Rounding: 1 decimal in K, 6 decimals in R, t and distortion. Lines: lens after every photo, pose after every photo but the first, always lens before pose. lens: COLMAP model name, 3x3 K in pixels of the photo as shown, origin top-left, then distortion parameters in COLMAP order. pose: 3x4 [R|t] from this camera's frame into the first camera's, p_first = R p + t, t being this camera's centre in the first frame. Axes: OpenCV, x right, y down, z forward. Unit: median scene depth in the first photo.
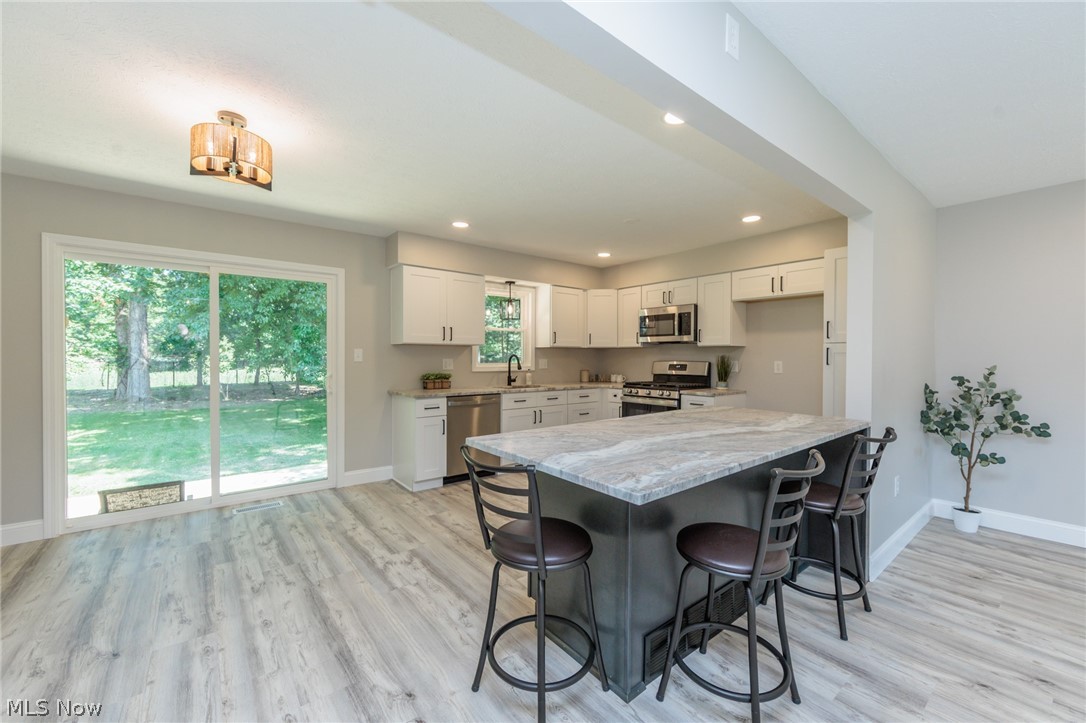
lens RADIAL K [[430.9, 0, 545.3], [0, 430.9, 361.5], [0, 0, 1]] dist [-0.001944, -0.000211]
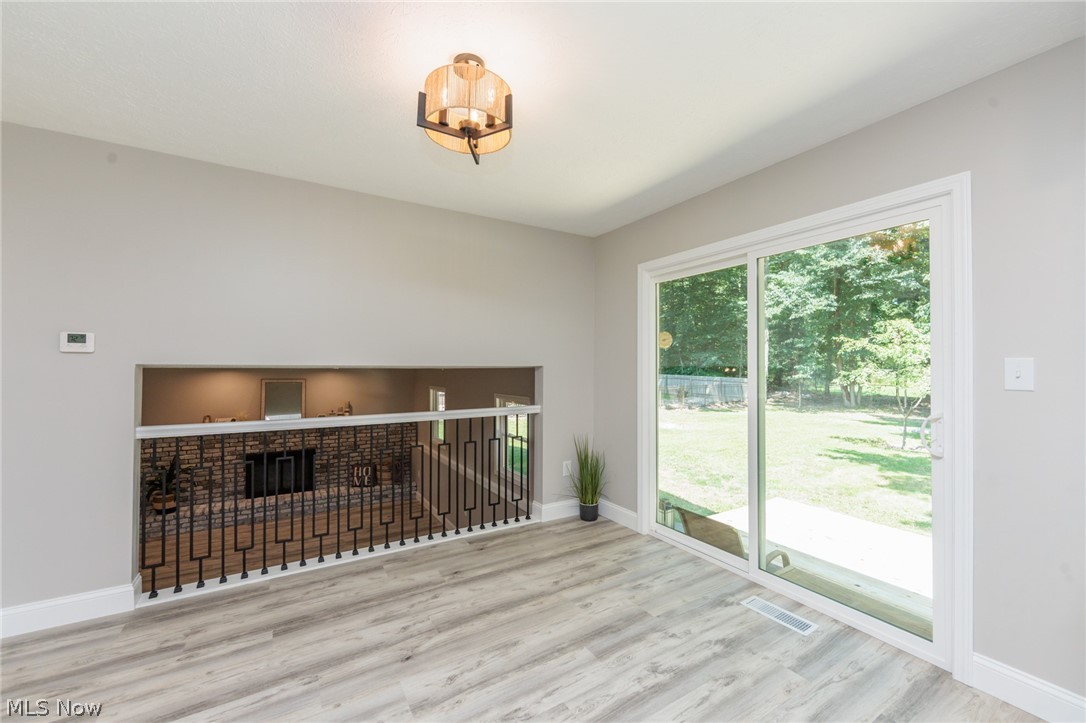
lens RADIAL K [[430.9, 0, 545.3], [0, 430.9, 361.5], [0, 0, 1]] dist [-0.001944, -0.000211]
pose [[-0.126580, -0.015263, -0.991839, 0.004788], [-0.014723, 0.999800, -0.013506, -0.014201], [0.991847, 0.012893, -0.126779, 0.640764]]
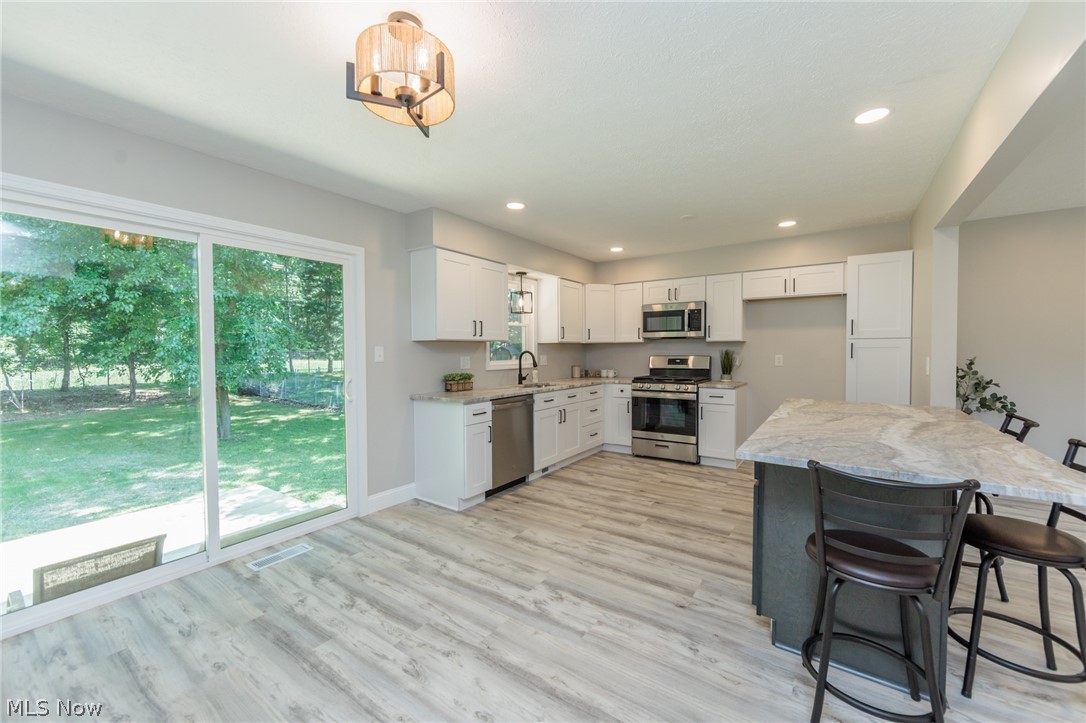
lens RADIAL K [[423.9, 0, 545.2], [0, 423.9, 360.9], [0, 0, 1]] dist [-0.003080, -0.000033]
pose [[0.959084, -0.016361, 0.282650, -0.368369], [0.012295, 0.999794, 0.016156, -0.010996], [-0.282856, -0.012020, 0.959087, 0.133745]]
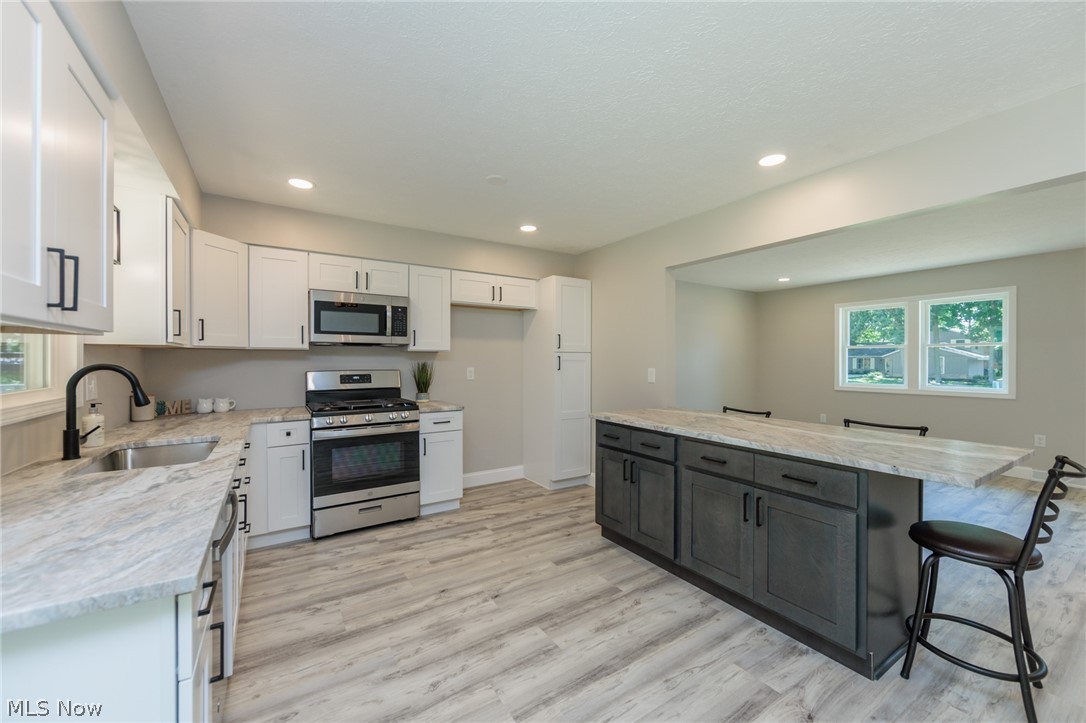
lens RADIAL K [[423.9, 0, 545.2], [0, 423.9, 360.9], [0, 0, 1]] dist [-0.003080, -0.000033]
pose [[0.104317, -0.004882, 0.994532, -0.461746], [0.011339, 0.999929, 0.003719, -0.019771], [-0.994479, 0.010889, 0.104365, 0.772470]]
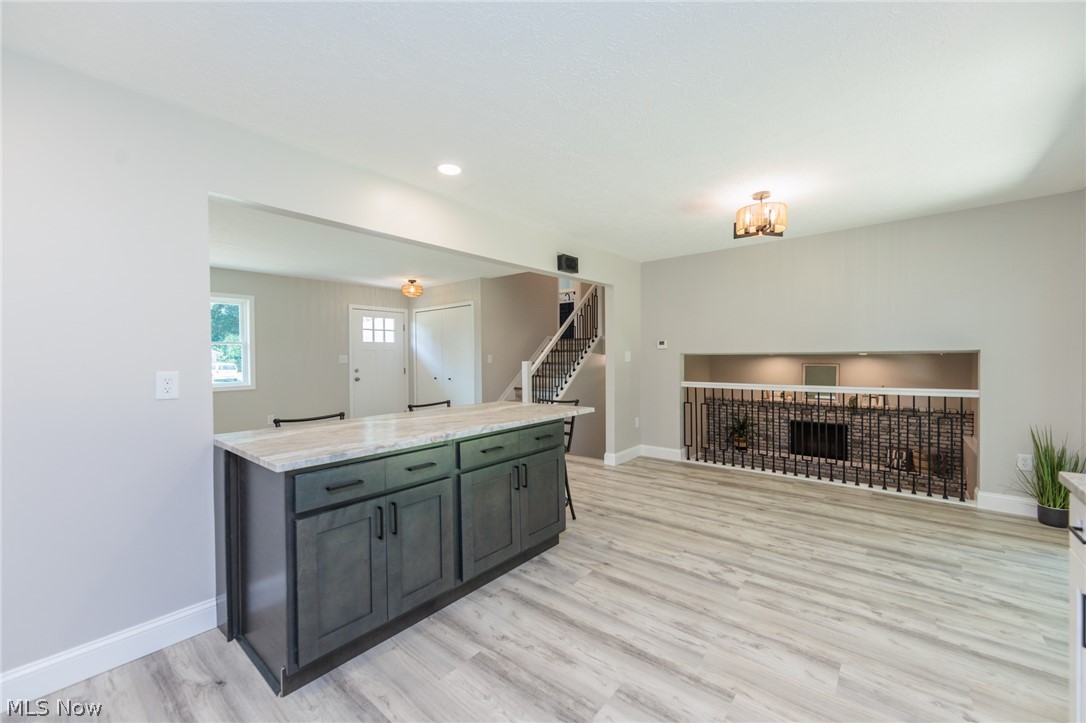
lens RADIAL K [[423.9, 0, 545.2], [0, 423.9, 360.9], [0, 0, 1]] dist [-0.003080, -0.000033]
pose [[-0.980563, 0.009193, -0.195991, 0.145621], [0.004756, 0.999722, 0.023096, -0.018117], [0.196149, 0.021715, -0.980334, 1.178512]]
